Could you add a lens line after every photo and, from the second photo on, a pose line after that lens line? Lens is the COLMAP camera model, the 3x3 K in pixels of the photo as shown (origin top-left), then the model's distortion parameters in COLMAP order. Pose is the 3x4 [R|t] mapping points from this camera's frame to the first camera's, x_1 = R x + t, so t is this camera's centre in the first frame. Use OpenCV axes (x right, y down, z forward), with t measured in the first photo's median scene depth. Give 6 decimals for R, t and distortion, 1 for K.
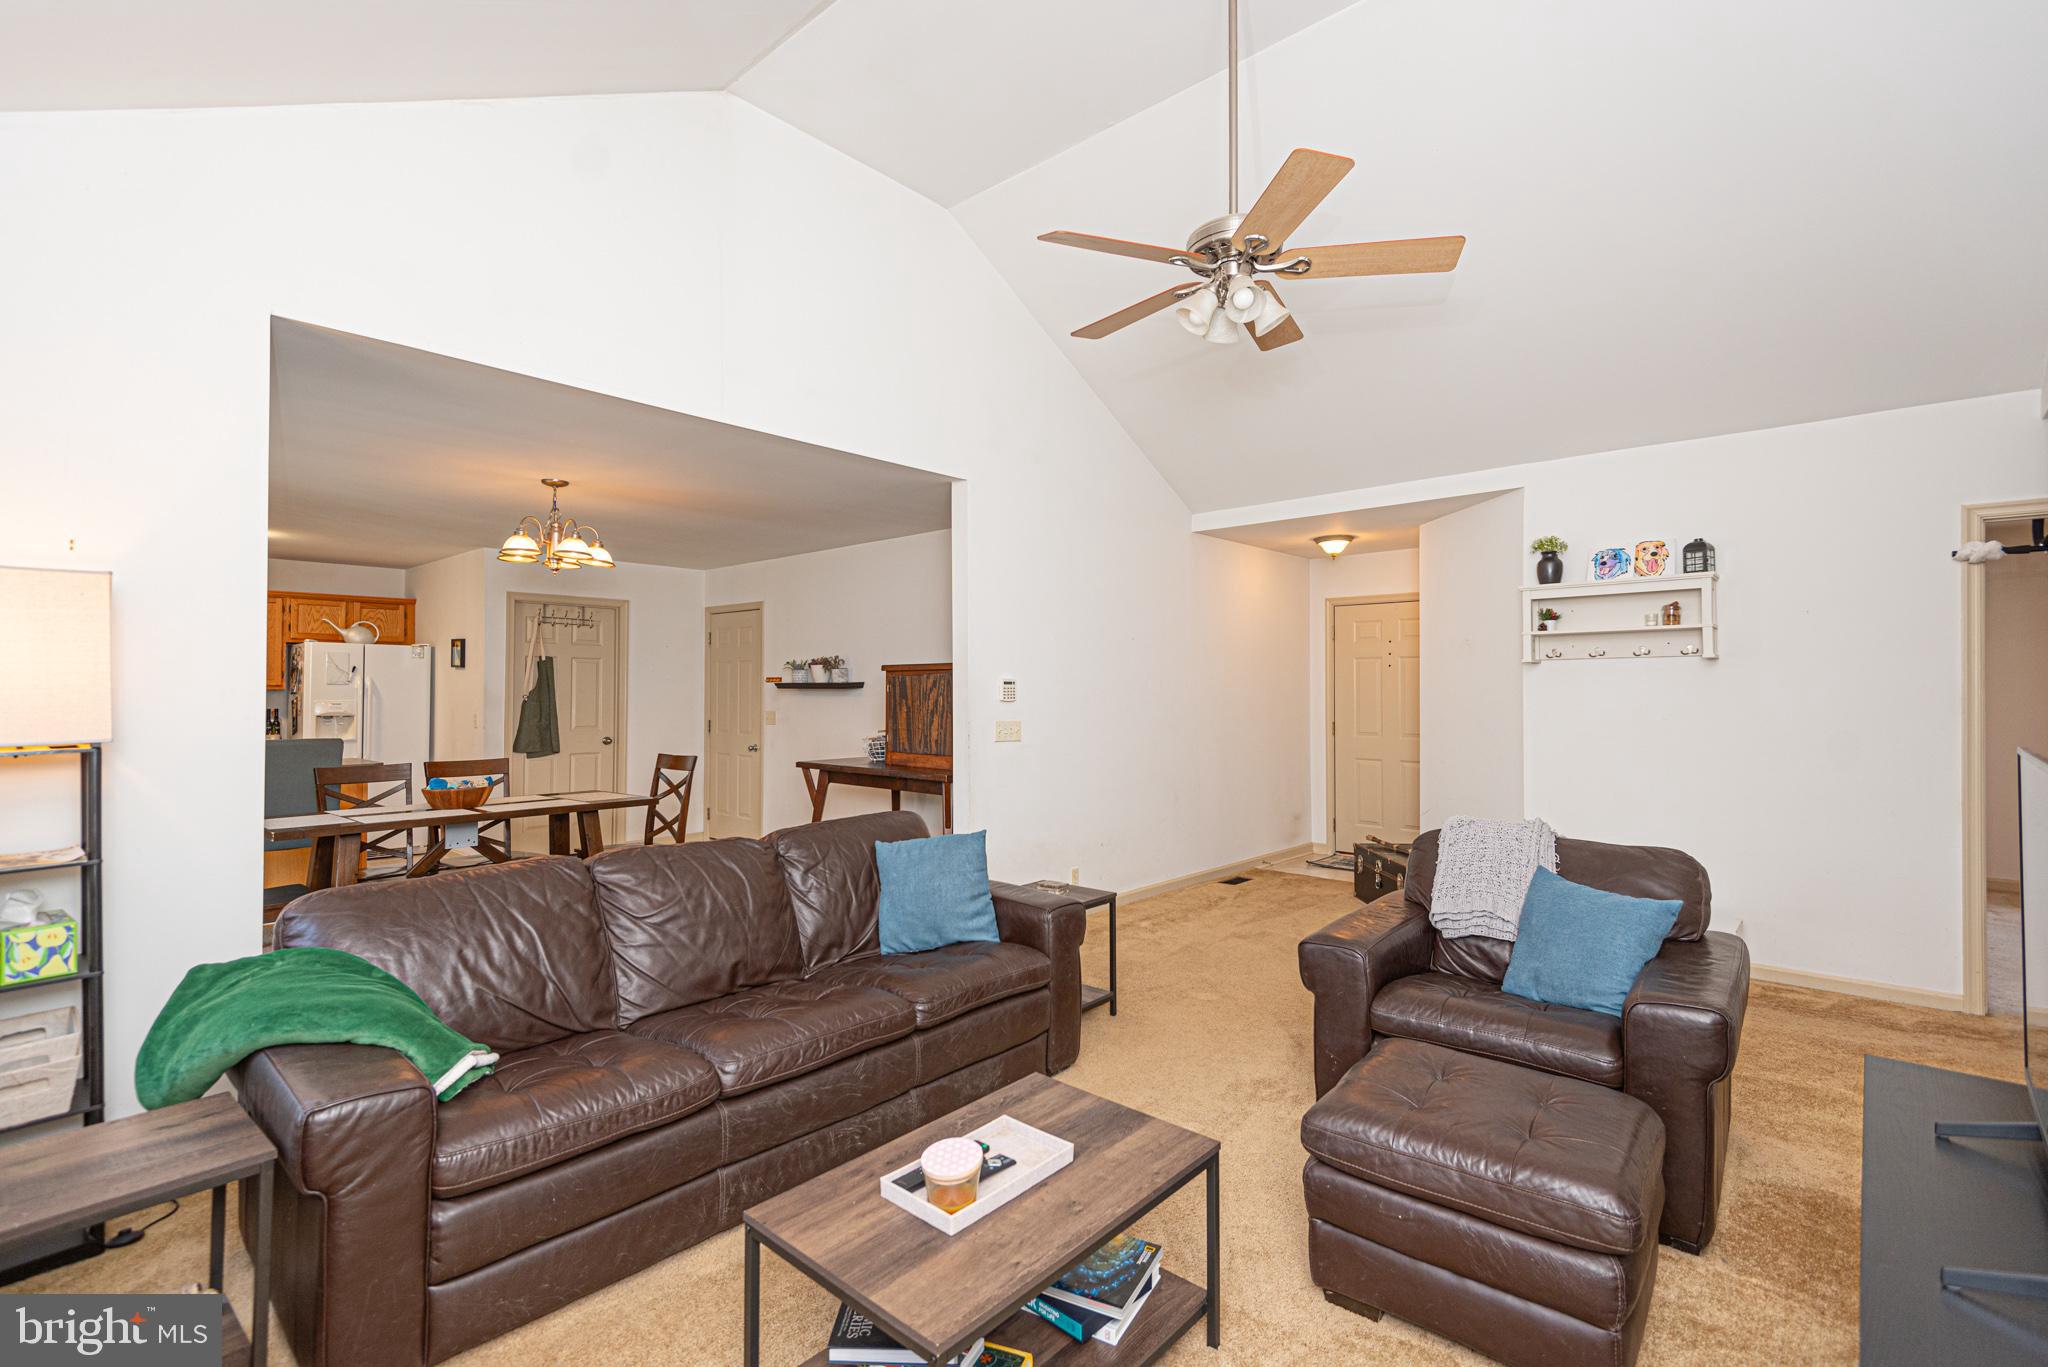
lens RADIAL K [[928.5, 0, 1028.4], [0, 928.5, 676.6], [0, 0, 1]] dist [0.032874, -0.015563]
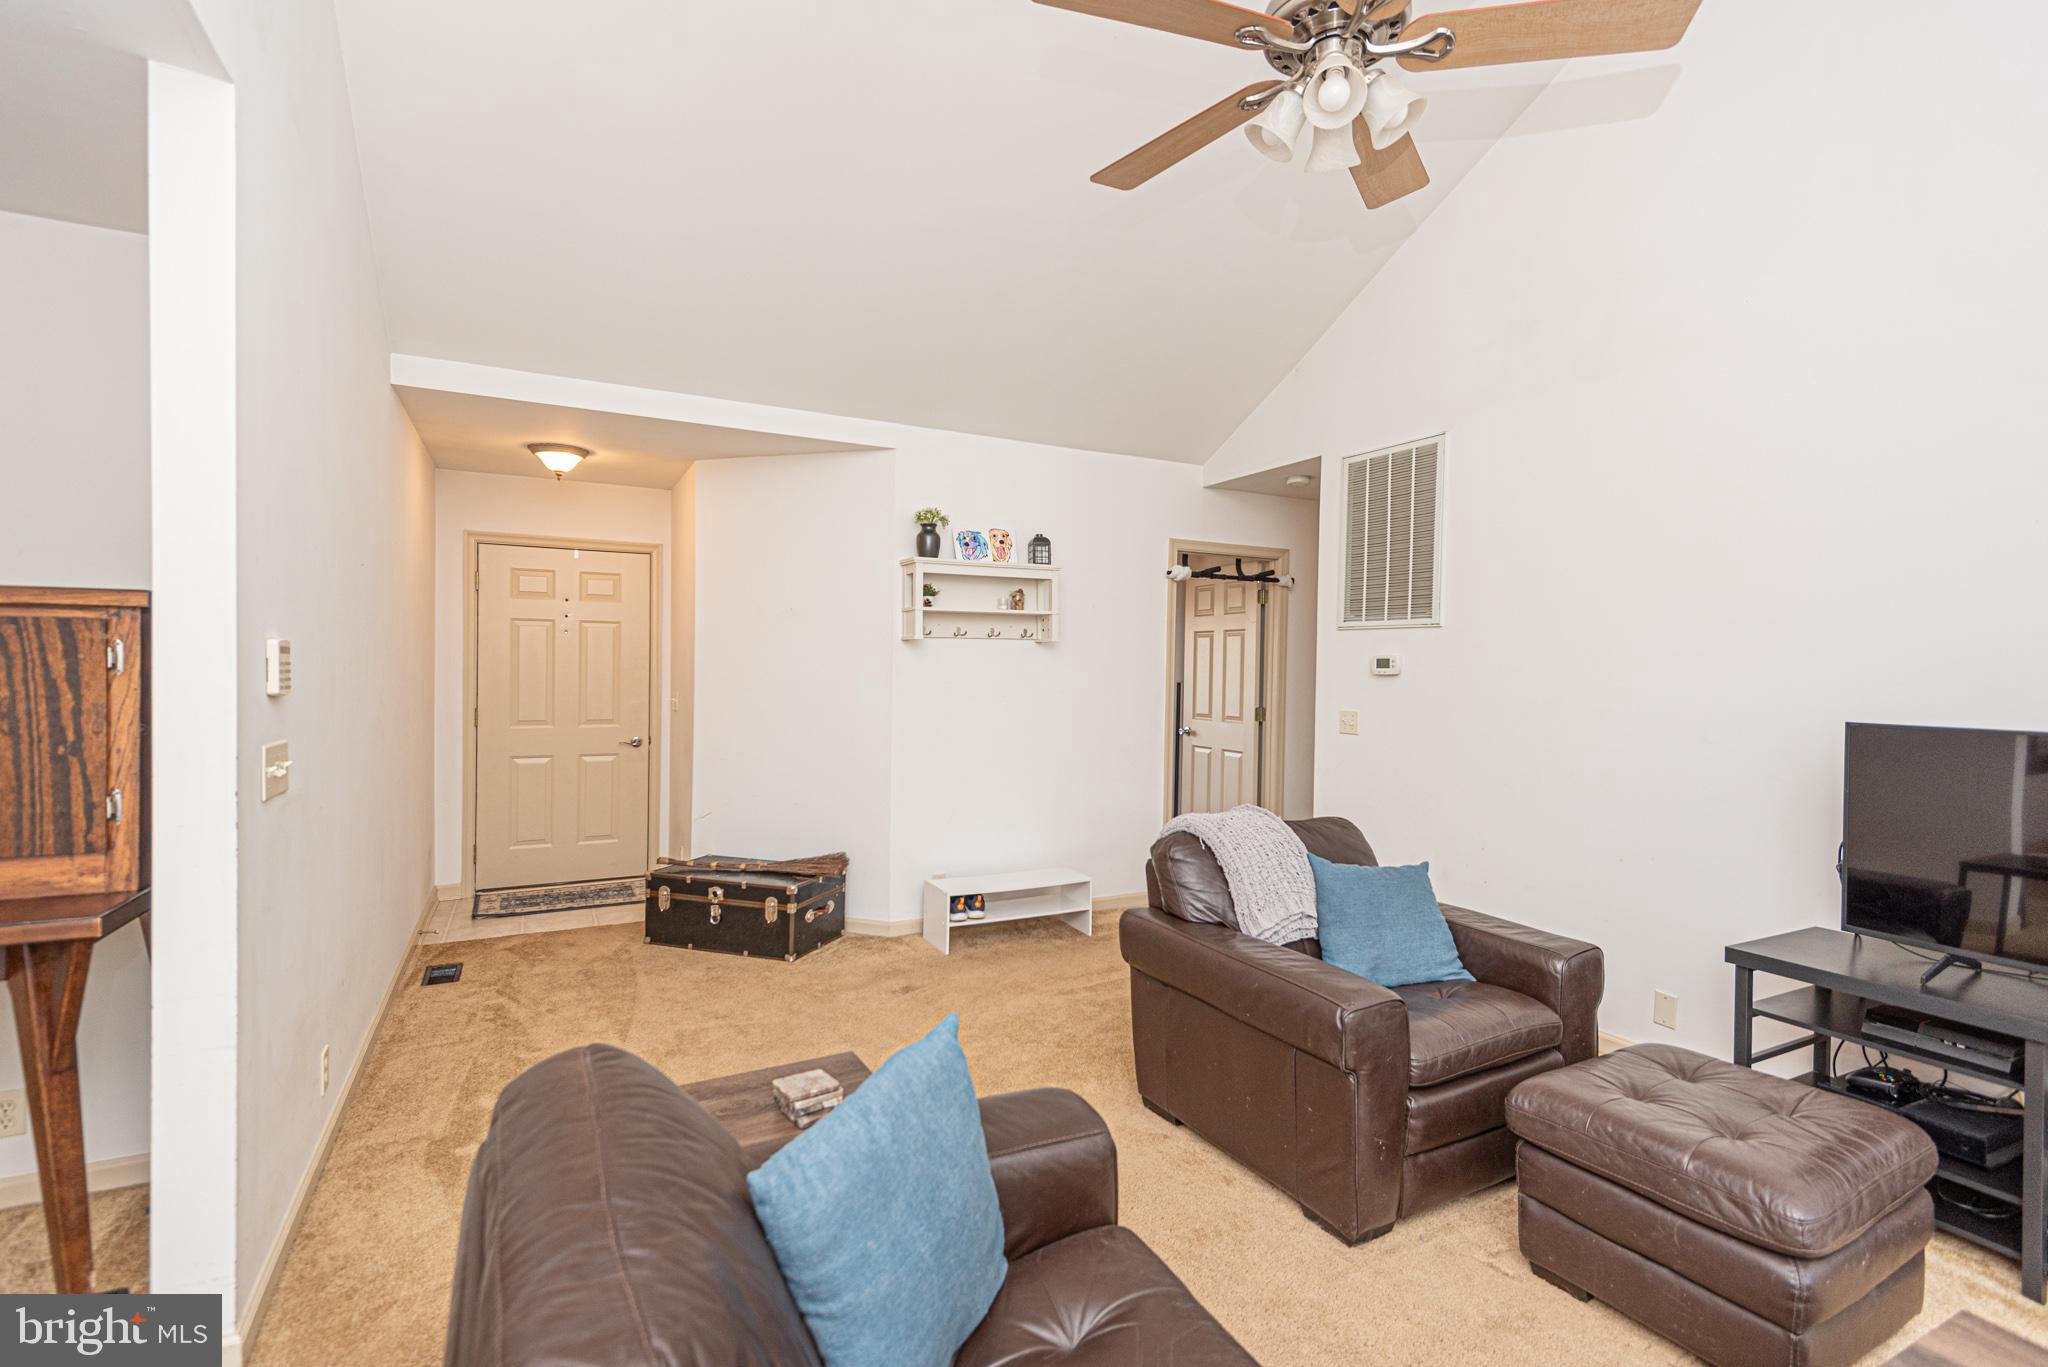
lens RADIAL K [[928.5, 0, 1028.4], [0, 928.5, 676.6], [0, 0, 1]] dist [0.032874, -0.015563]
pose [[0.357160, -0.007205, 0.934016, -0.294935], [-0.024628, 0.999550, 0.017129, 0.003126], [-0.933719, -0.029121, 0.356821, 0.569188]]
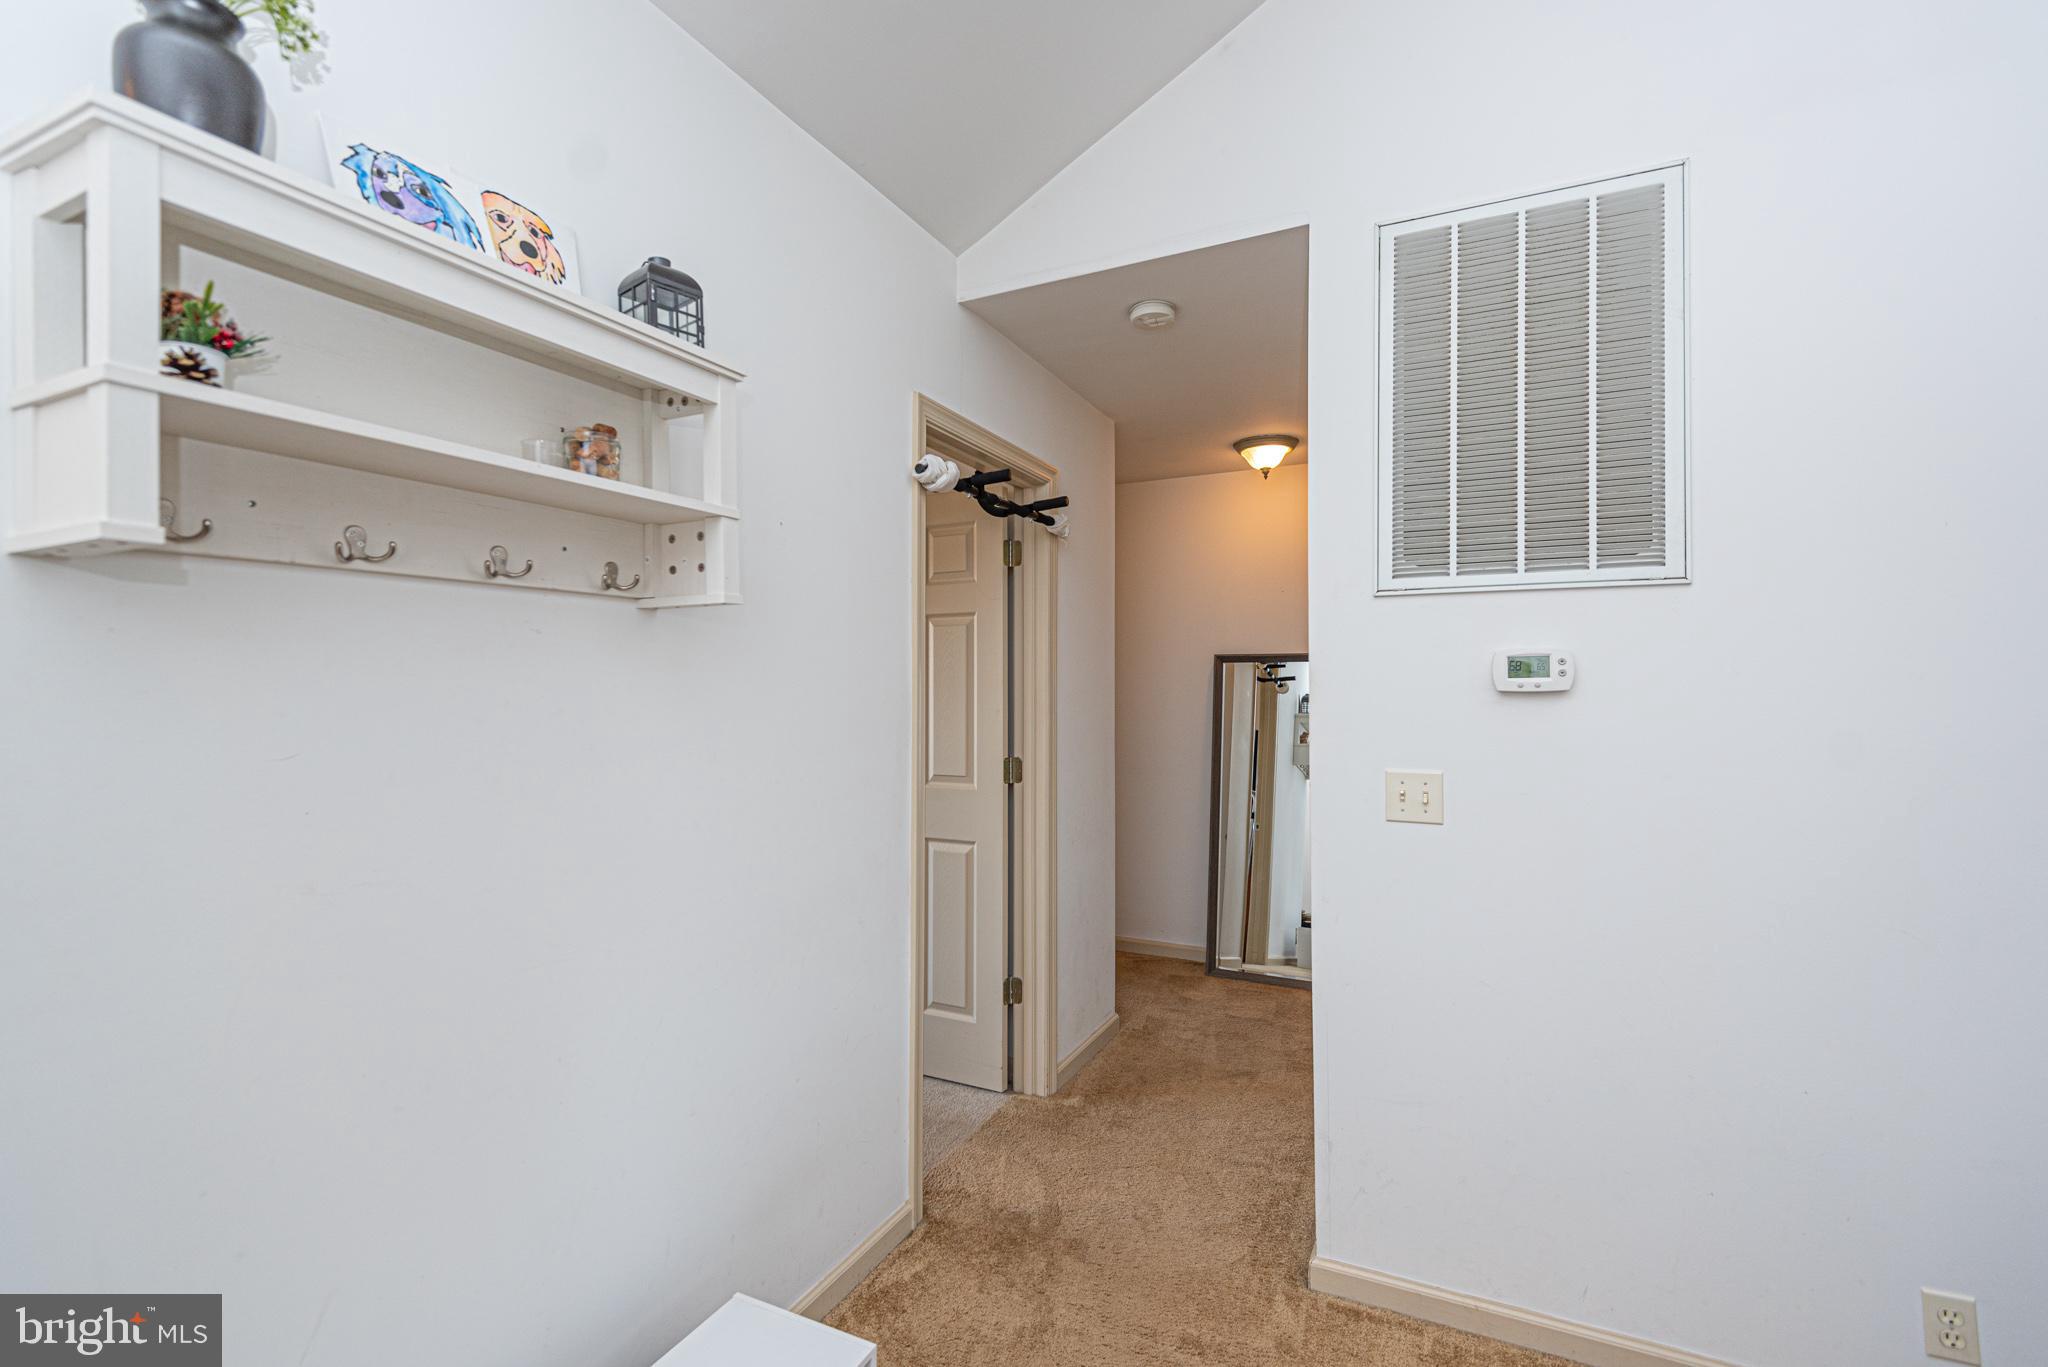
lens RADIAL K [[941.4, 0, 1017.2], [0, 941.4, 673.3], [0, 0, 1]] dist [0.021681, -0.000029]
pose [[-0.262581, 0.014874, 0.964795, 0.317520], [-0.011254, 0.999766, -0.018476, 0.010337], [-0.964844, -0.015709, -0.262352, 0.890584]]
